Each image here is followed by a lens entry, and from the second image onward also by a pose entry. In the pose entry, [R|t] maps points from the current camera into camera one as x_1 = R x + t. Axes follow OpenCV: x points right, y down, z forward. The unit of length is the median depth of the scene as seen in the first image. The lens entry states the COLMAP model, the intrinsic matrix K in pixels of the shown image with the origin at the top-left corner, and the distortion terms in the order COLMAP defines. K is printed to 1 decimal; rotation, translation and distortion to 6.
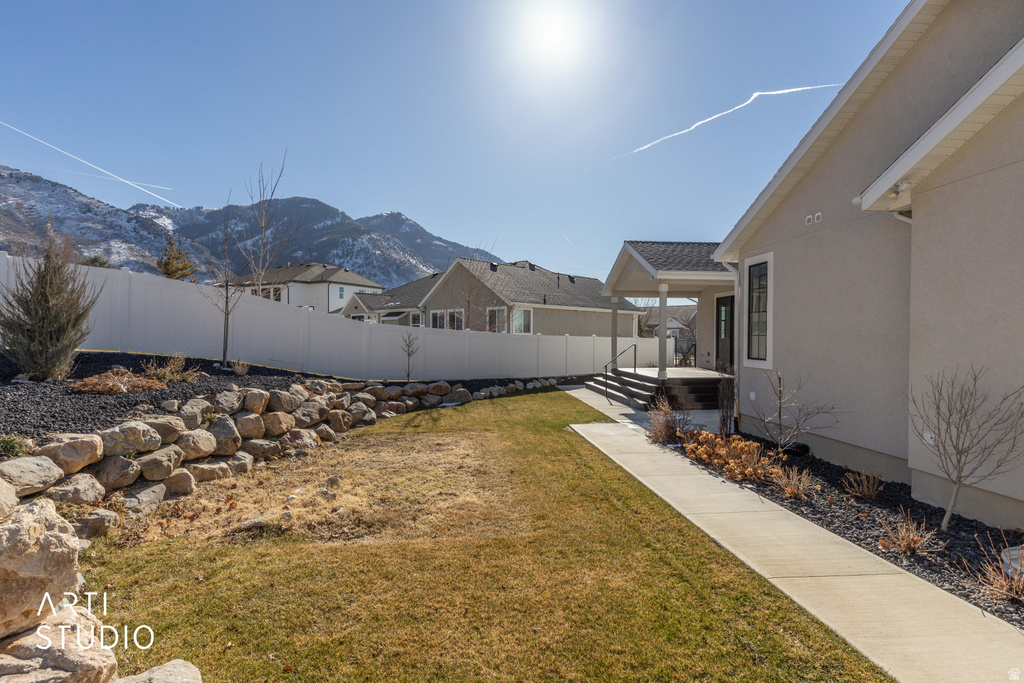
lens RADIAL K [[480.7, 0, 502.3], [0, 480.7, 343.8], [0, 0, 1]] dist [0.006656, 0.000762]
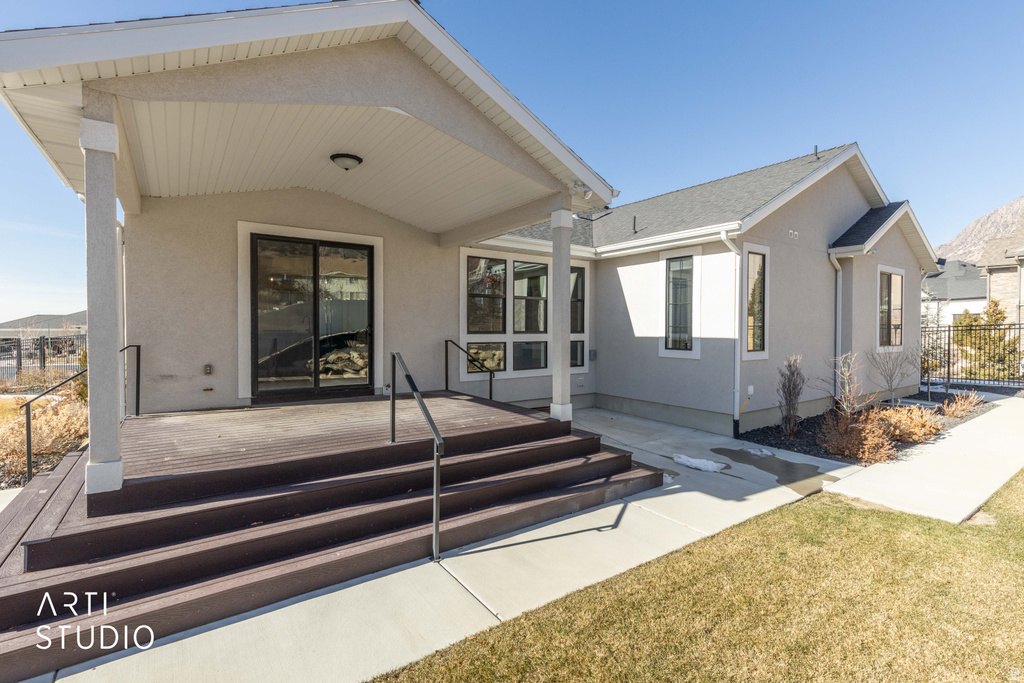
lens RADIAL K [[464.8, 0, 511.5], [0, 464.8, 332.5], [0, 0, 1]] dist [0.011449, -0.000075]
pose [[-0.499219, -0.009872, 0.866419, -0.050594], [0.011255, 0.999777, 0.017876, -0.030290], [-0.866403, 0.018675, -0.498997, 2.232074]]
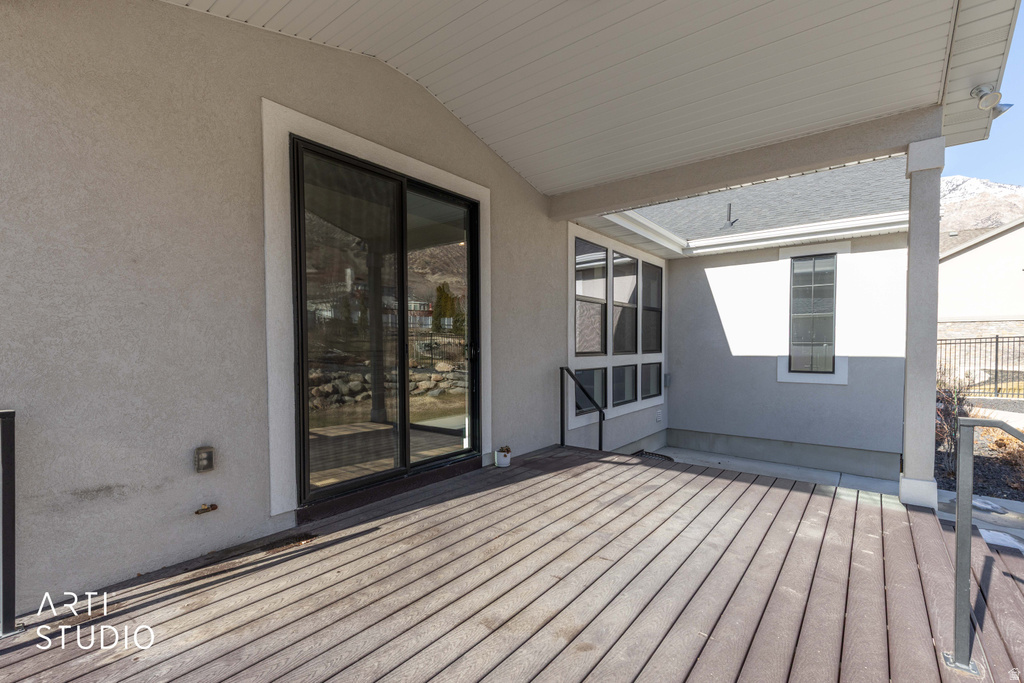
lens RADIAL K [[451.4, 0, 489.2], [0, 451.4, 356.2], [0, 0, 1]] dist [0.003169, 0.000331]
pose [[-0.721422, -0.019569, 0.692219, 0.597125], [0.012334, 0.999079, 0.041098, -0.038965], [-0.692386, 0.038187, -0.720516, 2.379693]]
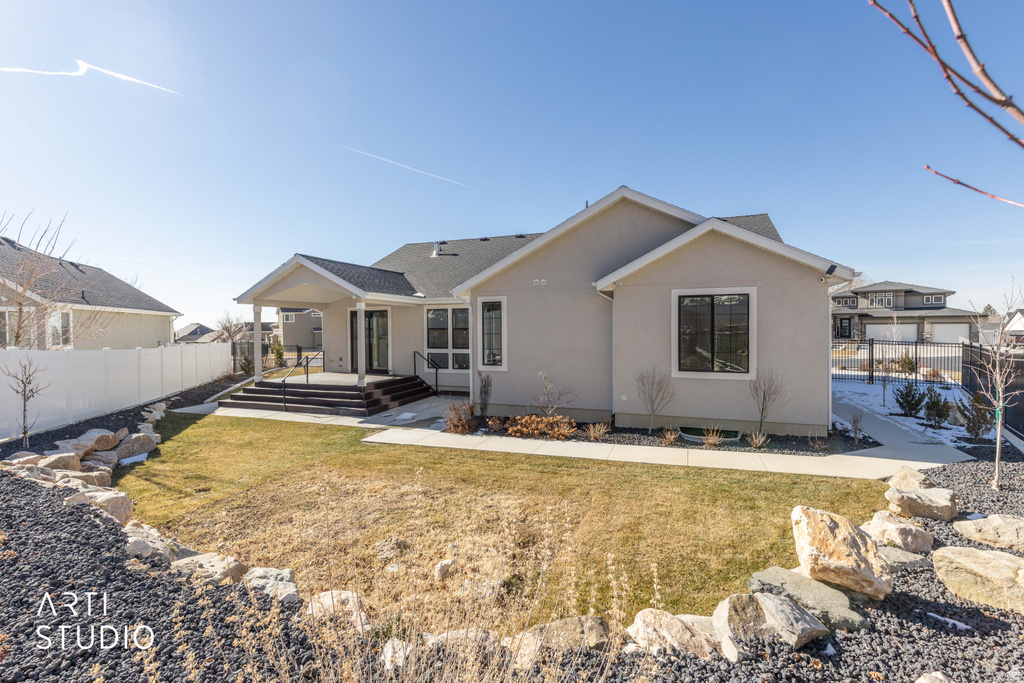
lens RADIAL K [[452.0, 0, 506.4], [0, 452.0, 339.4], [0, 0, 1]] dist [0.002349, 0.000297]
pose [[0.427686, -0.026528, 0.903538, -0.860566], [0.021639, 0.999583, 0.019106, -0.087279], [-0.903668, 0.011380, 0.428082, 0.412627]]
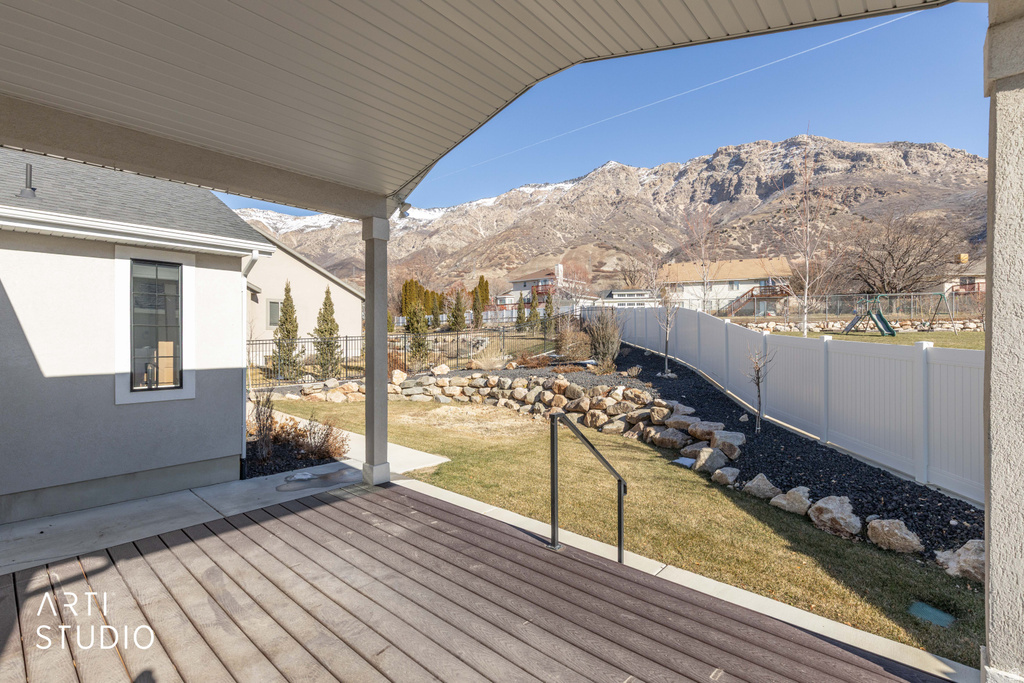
lens RADIAL K [[474.9, 0, 512.6], [0, 474.9, 340.0], [0, 0, 1]] dist [0.004431, 0.000400]
pose [[-0.724127, 0.004001, -0.689655, 0.887175], [-0.008409, 0.999858, 0.014630, -0.069063], [0.689615, 0.016394, -0.723990, 2.351967]]
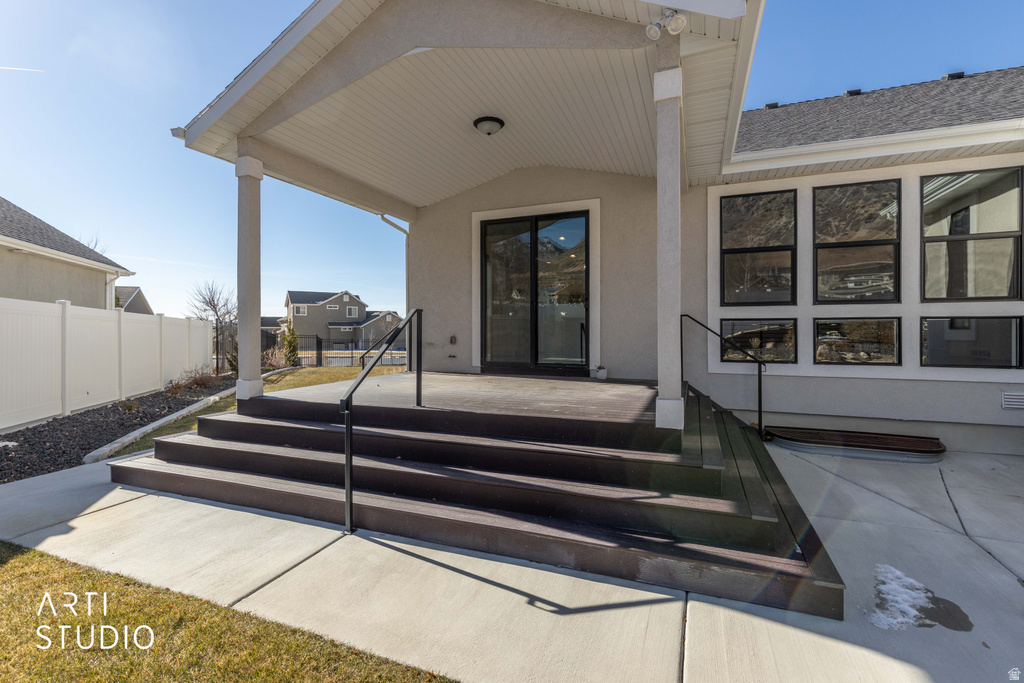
lens RADIAL K [[472.1, 0, 502.1], [0, 472.1, 330.0], [0, 0, 1]] dist [0.005761, -0.000212]
pose [[0.460693, 0.001532, 0.887558, 0.090302], [0.015133, 0.999840, -0.009580, 0.037341], [-0.887431, 0.017845, 0.460595, 1.700877]]
